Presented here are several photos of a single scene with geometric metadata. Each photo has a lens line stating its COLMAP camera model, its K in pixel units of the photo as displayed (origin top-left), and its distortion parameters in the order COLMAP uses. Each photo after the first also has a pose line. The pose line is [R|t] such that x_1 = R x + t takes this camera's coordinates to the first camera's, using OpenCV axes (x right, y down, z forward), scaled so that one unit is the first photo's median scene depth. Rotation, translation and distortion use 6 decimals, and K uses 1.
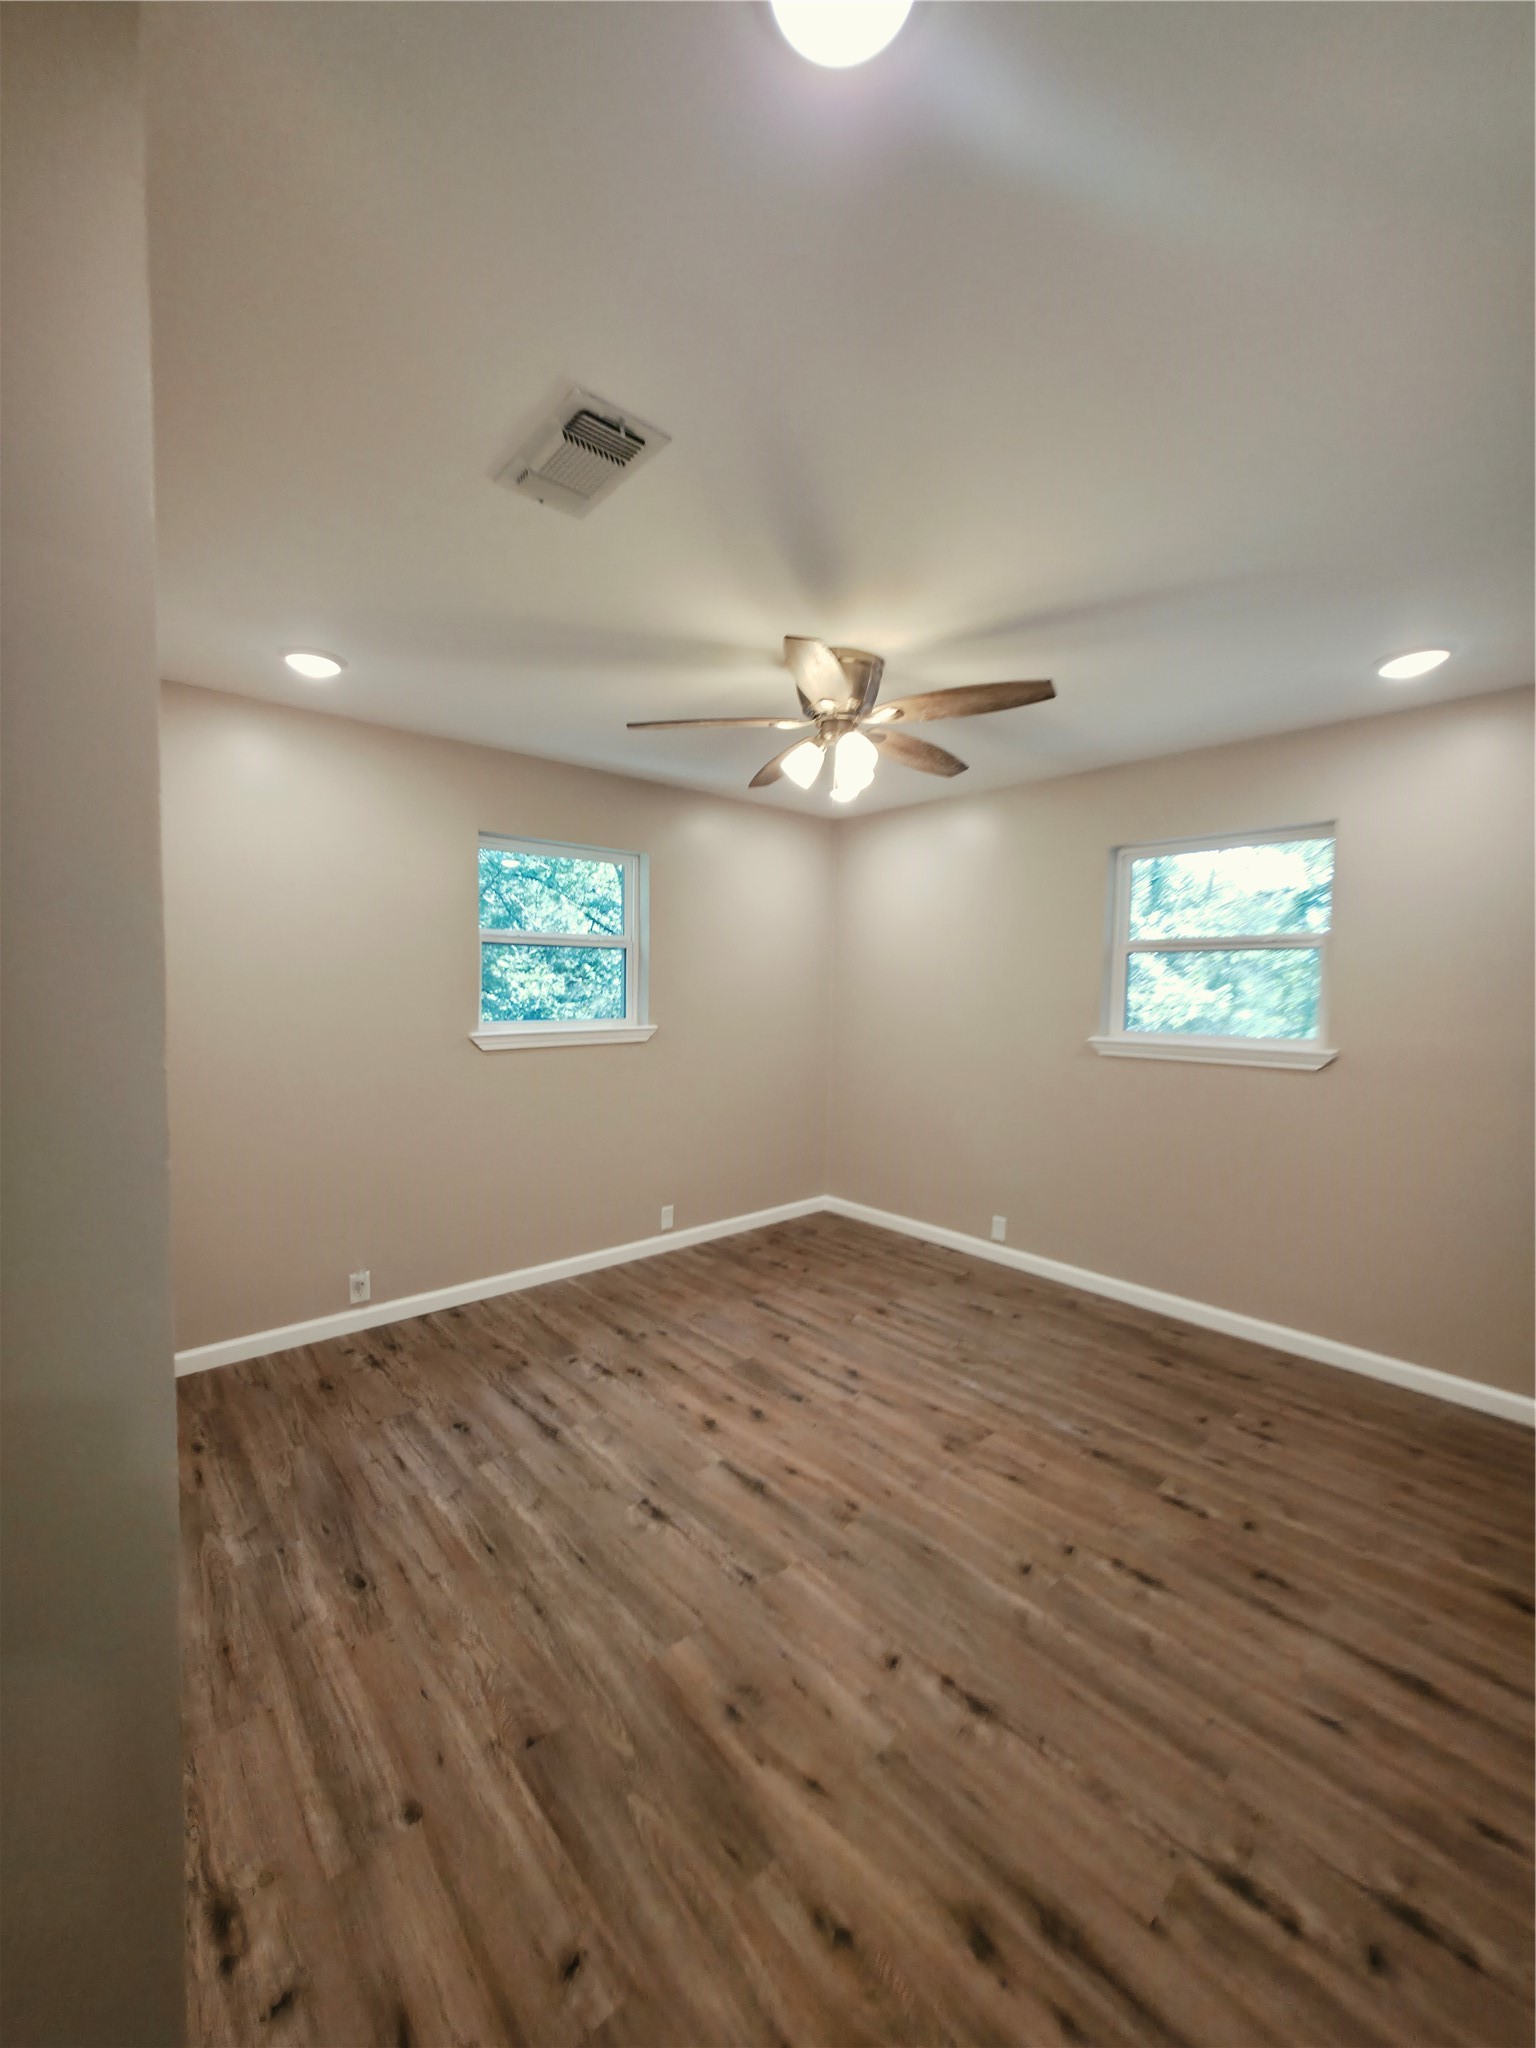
lens RADIAL K [[809.9, 0, 771.4], [0, 809.9, 1037.6], [0, 0, 1]] dist [-0.000861, 0.000110]
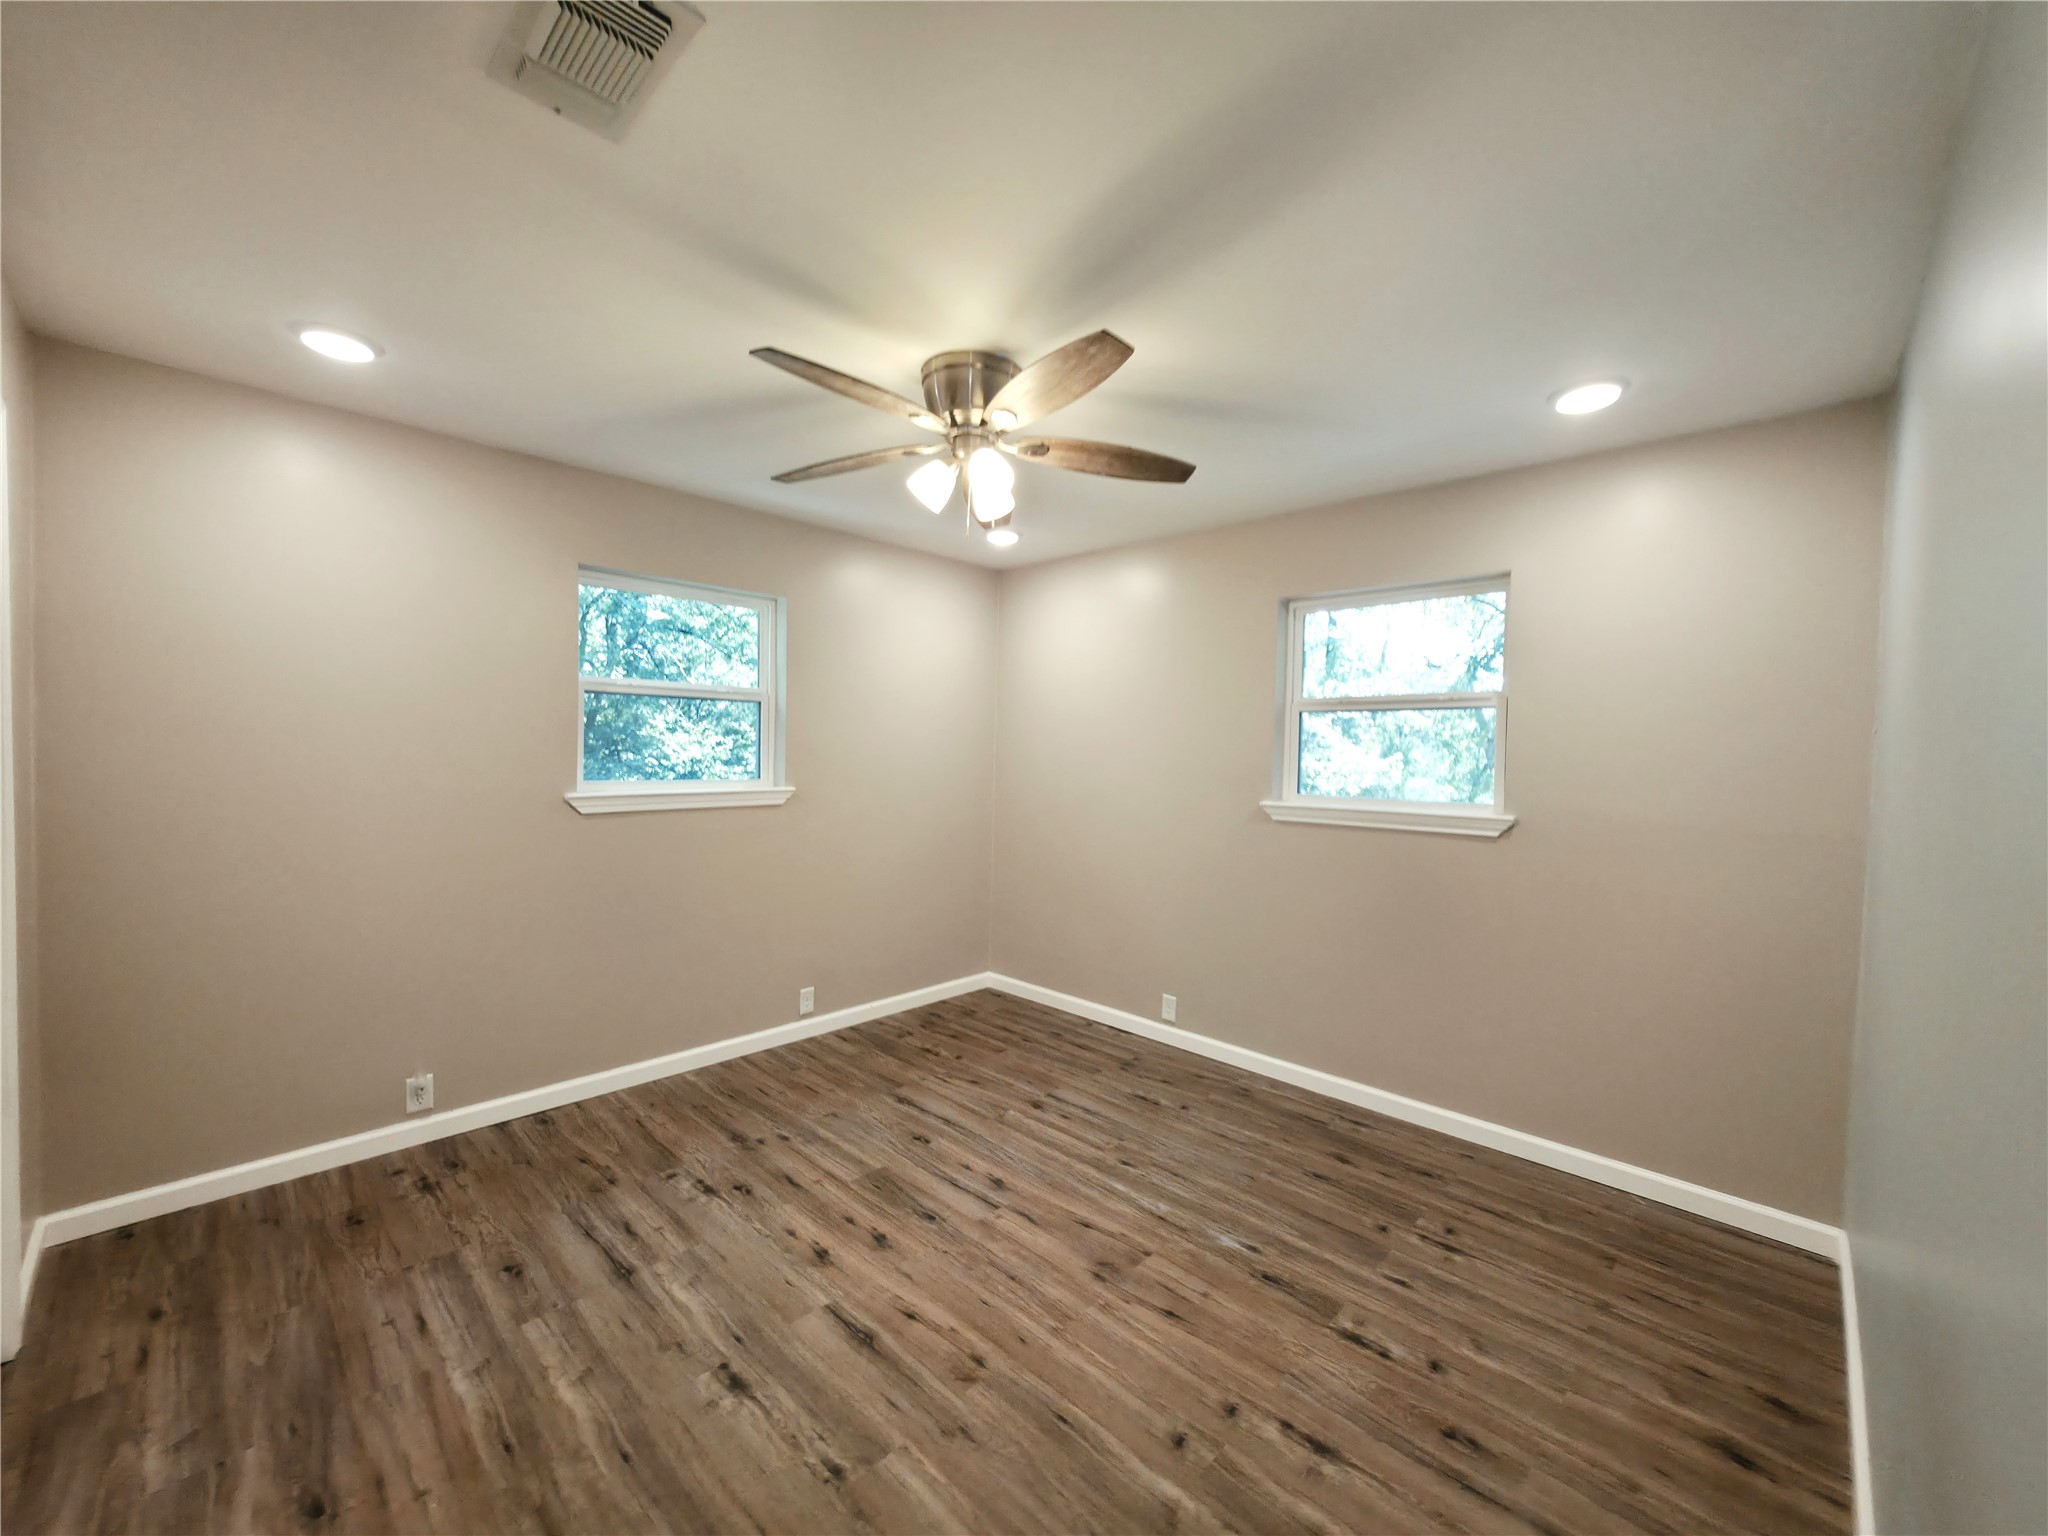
lens RADIAL K [[809.9, 0, 1022.5], [0, 809.9, 771.2], [0, 0, 1]] dist [-0.000861, 0.000110]
pose [[0.997074, 0.008411, 0.075973, 0.061890], [-0.005310, 0.999148, -0.040923, 0.005185], [-0.076252, 0.040400, 0.996270, 0.114564]]
